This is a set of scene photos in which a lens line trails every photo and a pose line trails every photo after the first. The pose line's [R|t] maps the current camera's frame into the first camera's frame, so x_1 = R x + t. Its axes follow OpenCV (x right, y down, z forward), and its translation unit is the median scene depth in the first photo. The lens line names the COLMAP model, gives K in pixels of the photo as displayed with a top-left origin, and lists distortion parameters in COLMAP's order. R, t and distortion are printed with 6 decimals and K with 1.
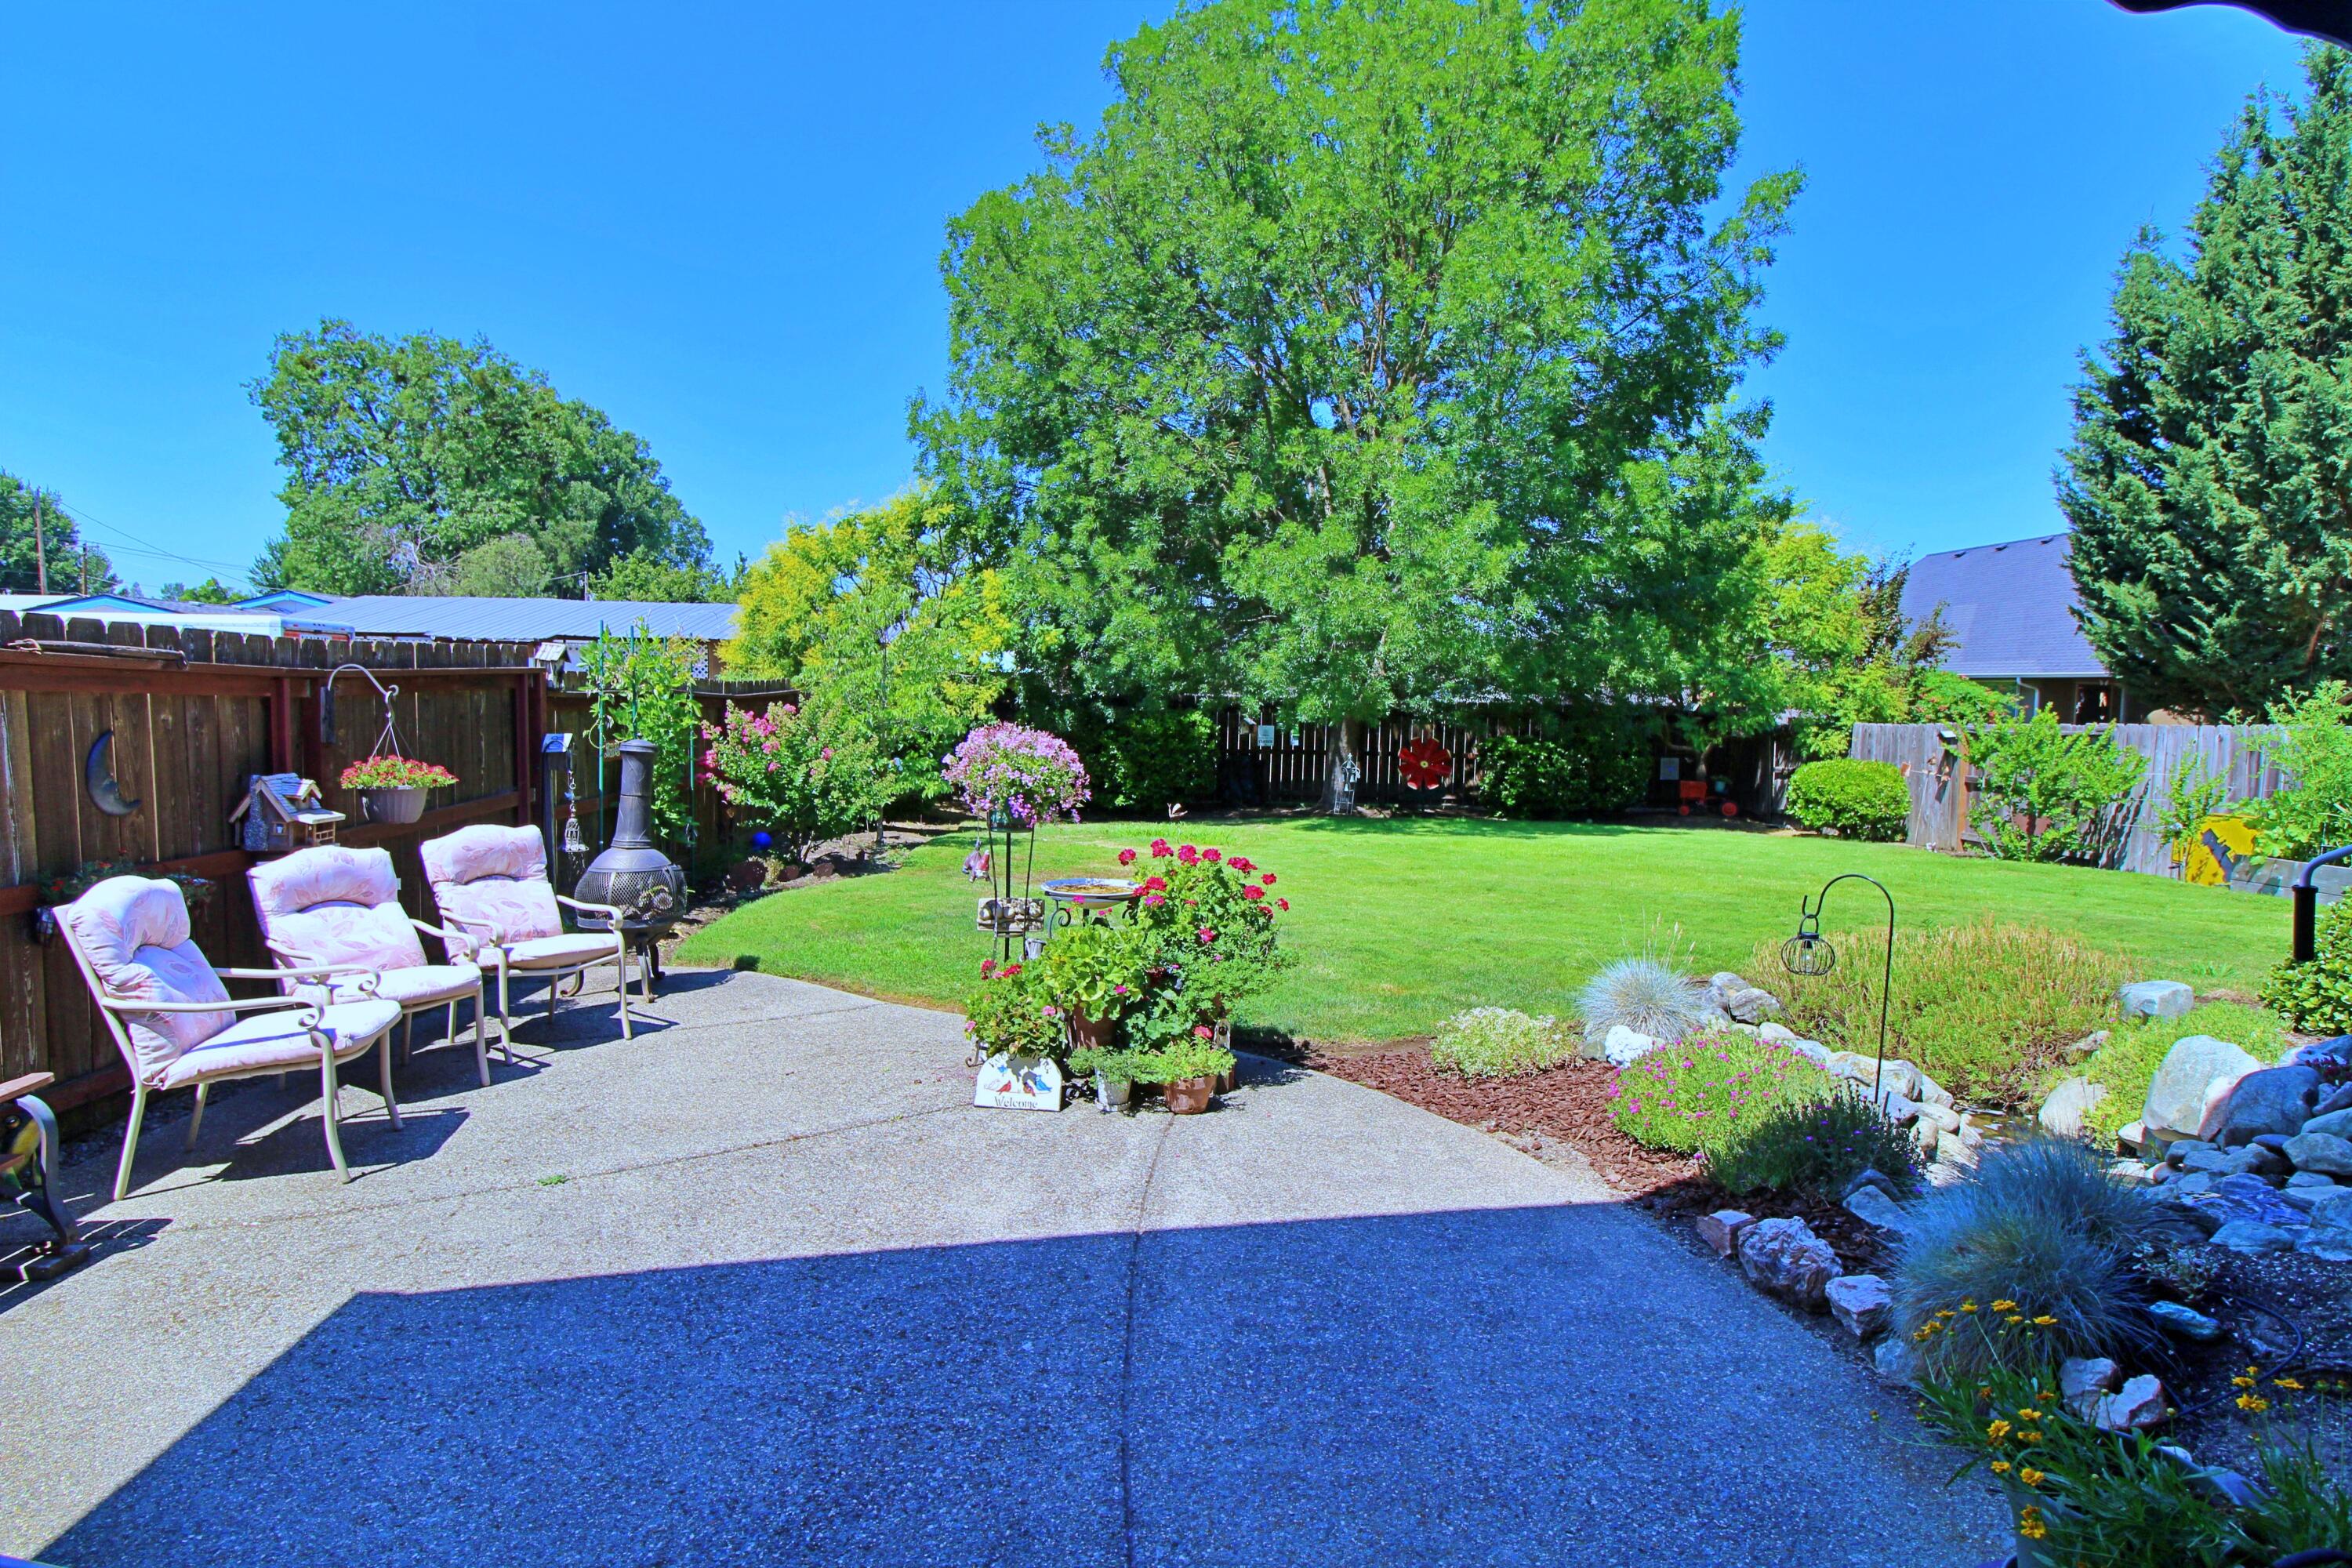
lens RADIAL K [[1236.6, 0, 1195.4], [0, 1236.6, 781.3], [0, 0, 1]] dist [0.005851, -0.010628]
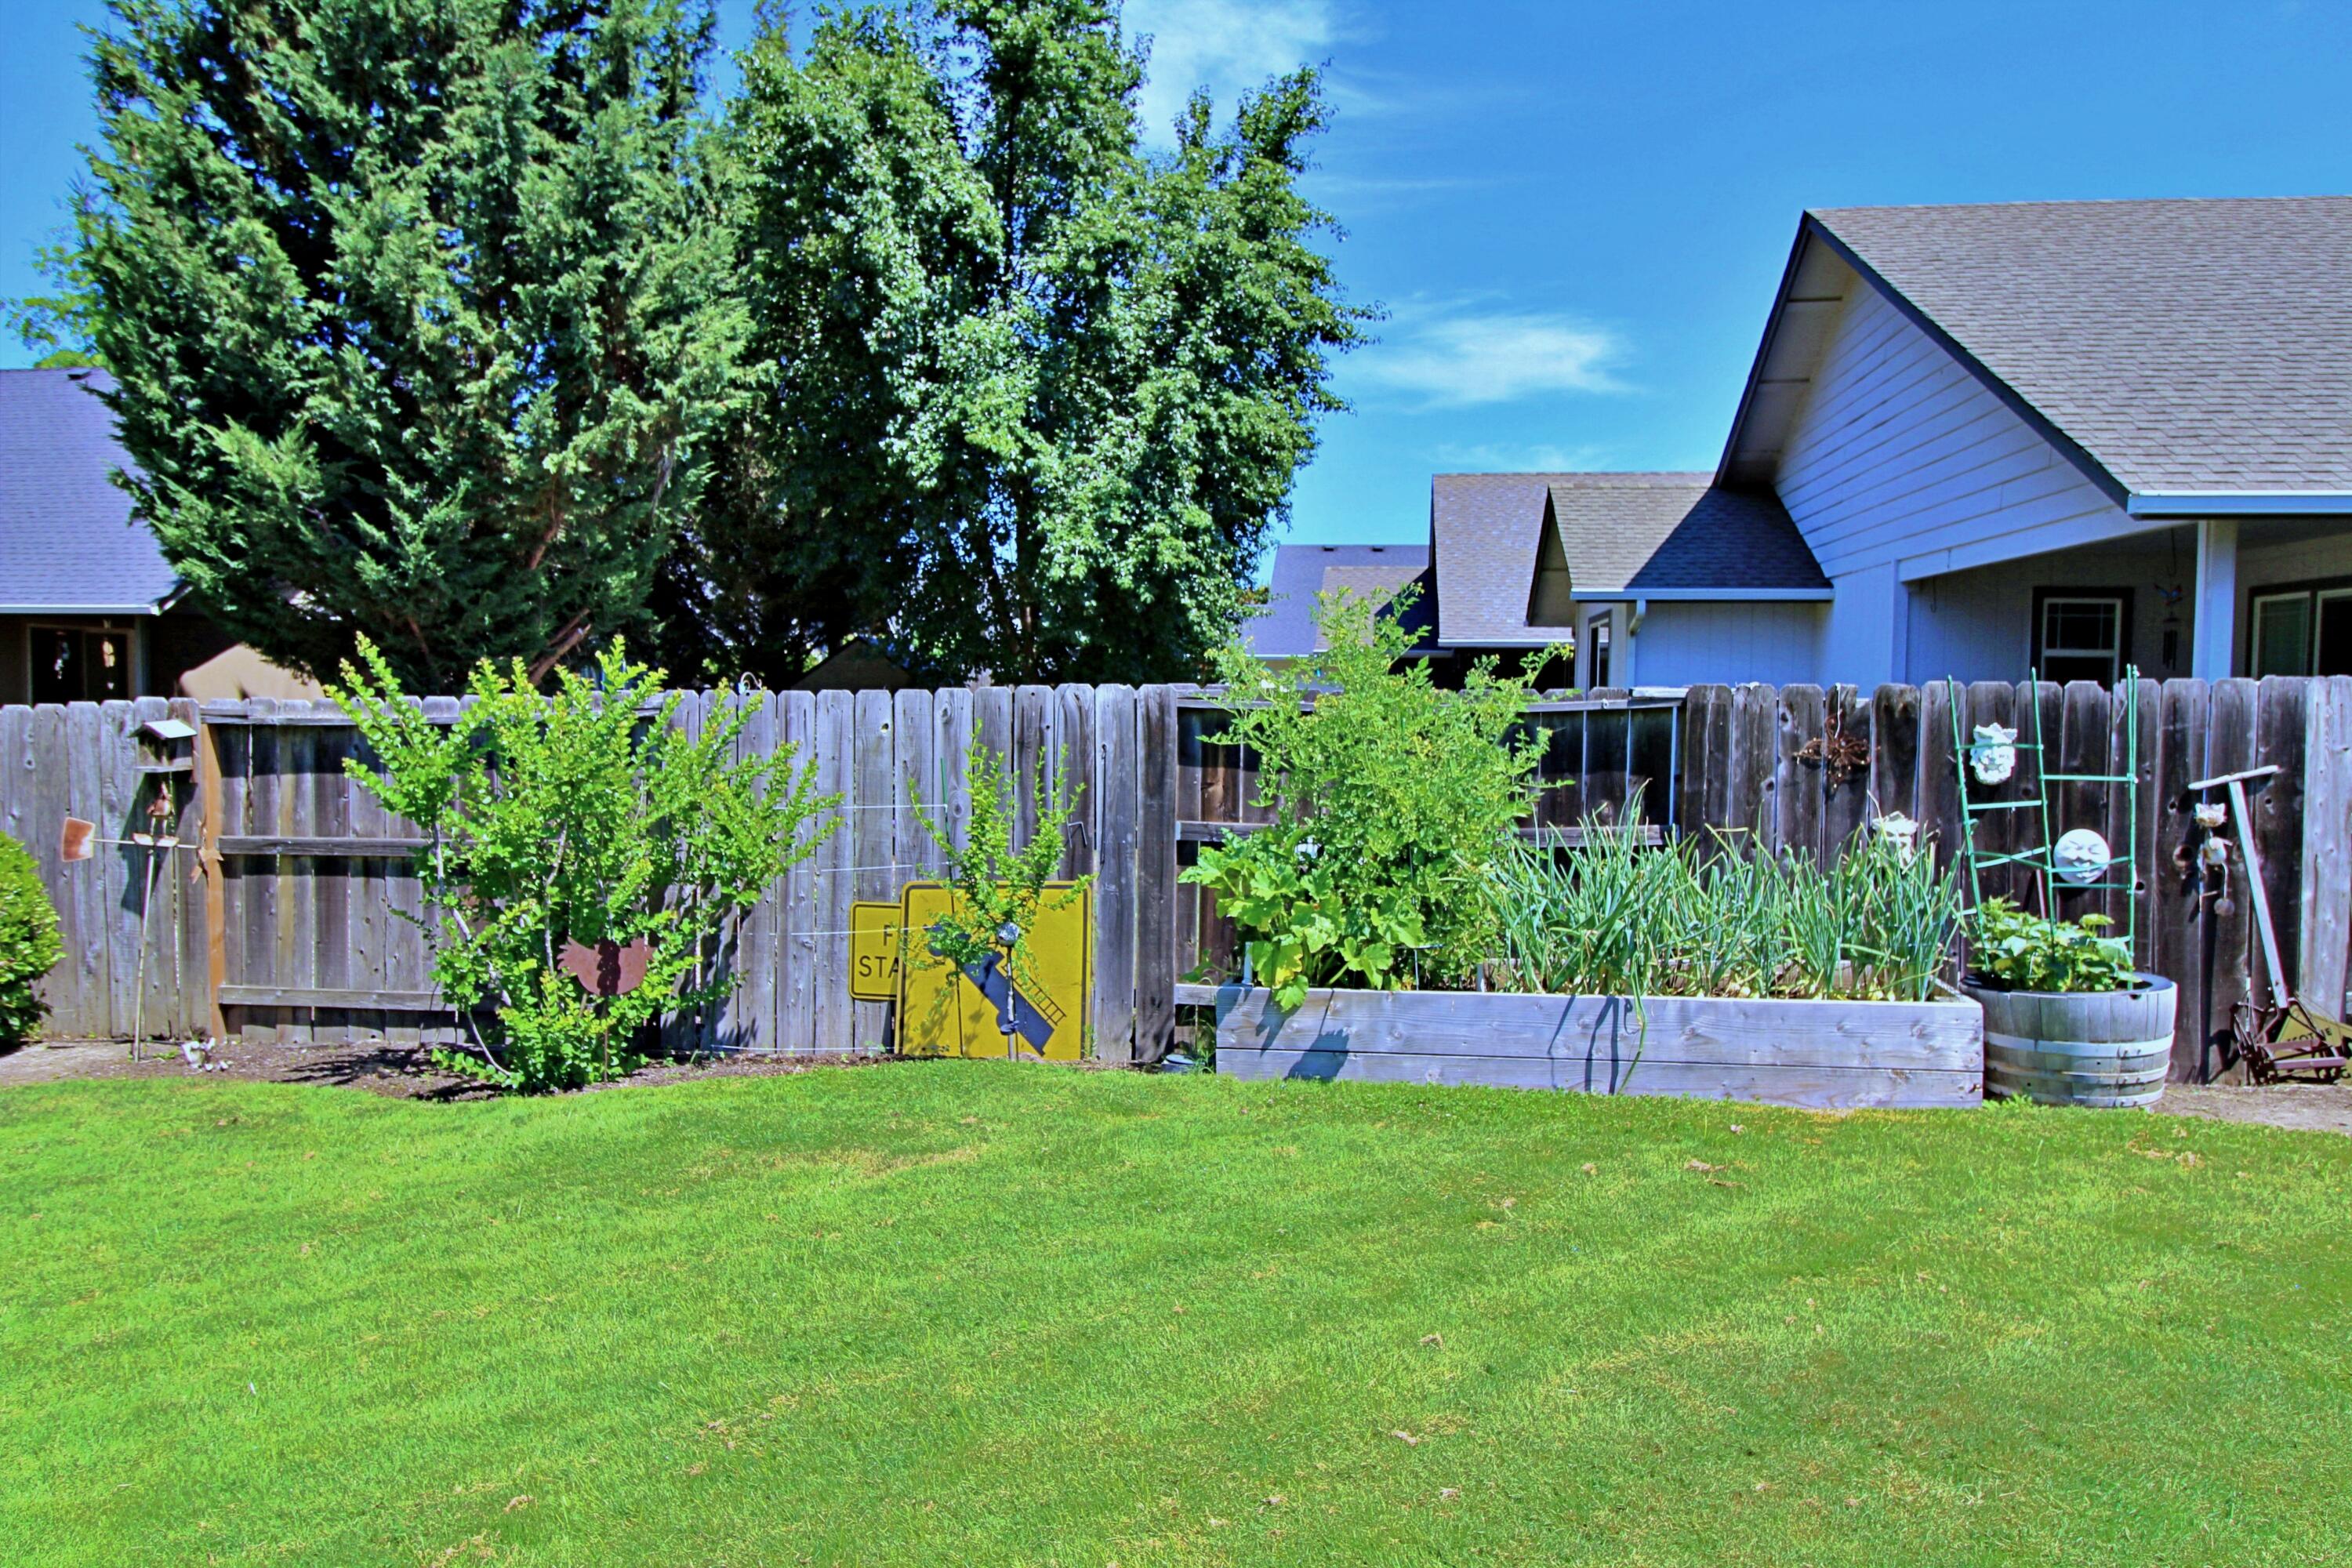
lens RADIAL K [[1567.7, 0, 1163.8], [0, 1567.7, 762.0], [0, 0, 1]] dist [0.015623, -0.005350]
pose [[0.216791, -0.060921, 0.974315, 0.203030], [0.065501, 0.996709, 0.047747, -0.029967], [-0.974018, 0.053468, 0.220068, 0.576185]]
